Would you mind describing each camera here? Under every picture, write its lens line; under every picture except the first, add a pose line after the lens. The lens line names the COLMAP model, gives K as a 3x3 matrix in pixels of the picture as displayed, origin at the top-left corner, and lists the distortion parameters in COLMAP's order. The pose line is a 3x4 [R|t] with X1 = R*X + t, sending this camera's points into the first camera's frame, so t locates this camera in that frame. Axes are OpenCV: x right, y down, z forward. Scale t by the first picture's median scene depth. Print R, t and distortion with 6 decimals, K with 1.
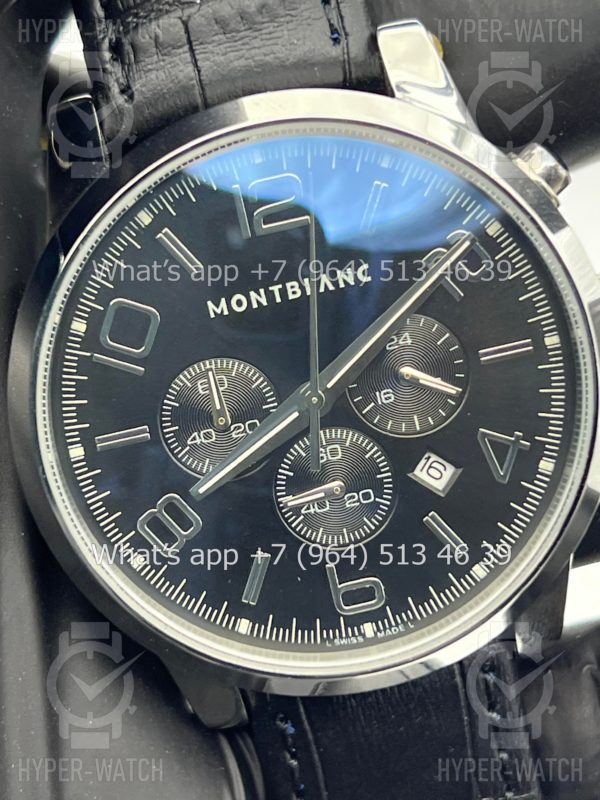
lens RADIAL K [[1981.0, 0, 293.2], [0, 1981.0, 404.2], [0, 0, 1]] dist [0.274905, 0.000000]
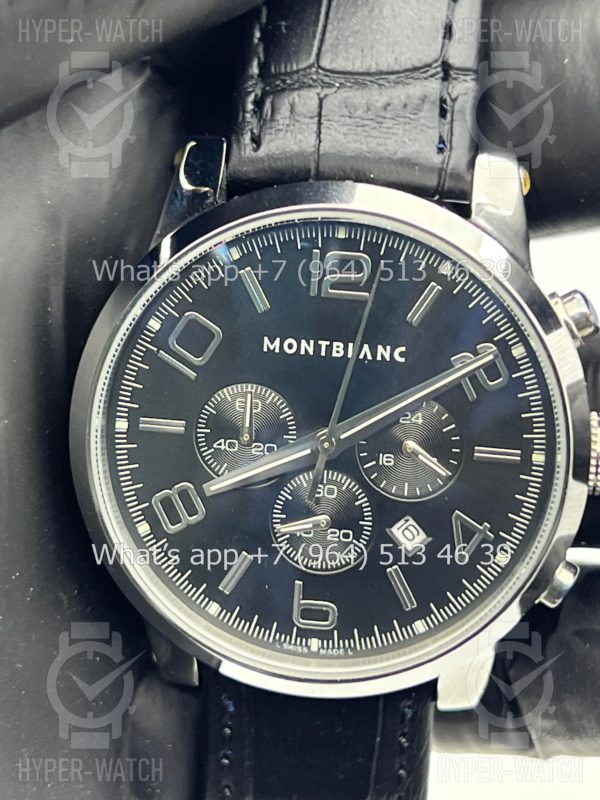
lens RADIAL K [[1981.0, 0, 292.7], [0, 1981.0, 393.7], [0, 0, 1]] dist [0.274905, 0.000000]
pose [[0.951274, 0.302283, -0.060854, 0.053091], [-0.300070, 0.952951, 0.042917, -0.074128], [0.070964, -0.022565, 0.997224, -0.163691]]
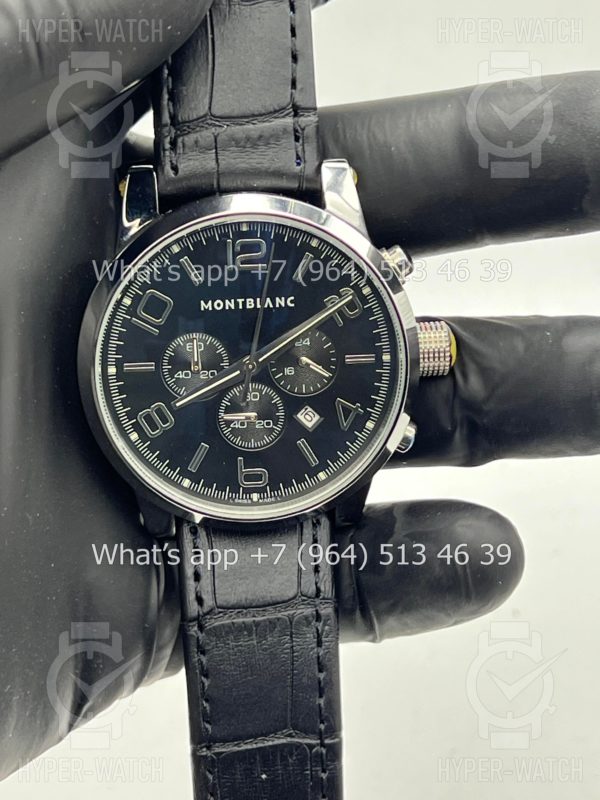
lens RADIAL K [[1981.0, 0, 306.5], [0, 1981.0, 401.7], [0, 0, 1]] dist [0.274905, 0.000000]
pose [[0.978954, 0.181030, 0.094216, -0.100653], [-0.188248, 0.979306, 0.074320, -0.111653], [-0.078813, -0.090492, 0.992774, -0.763929]]
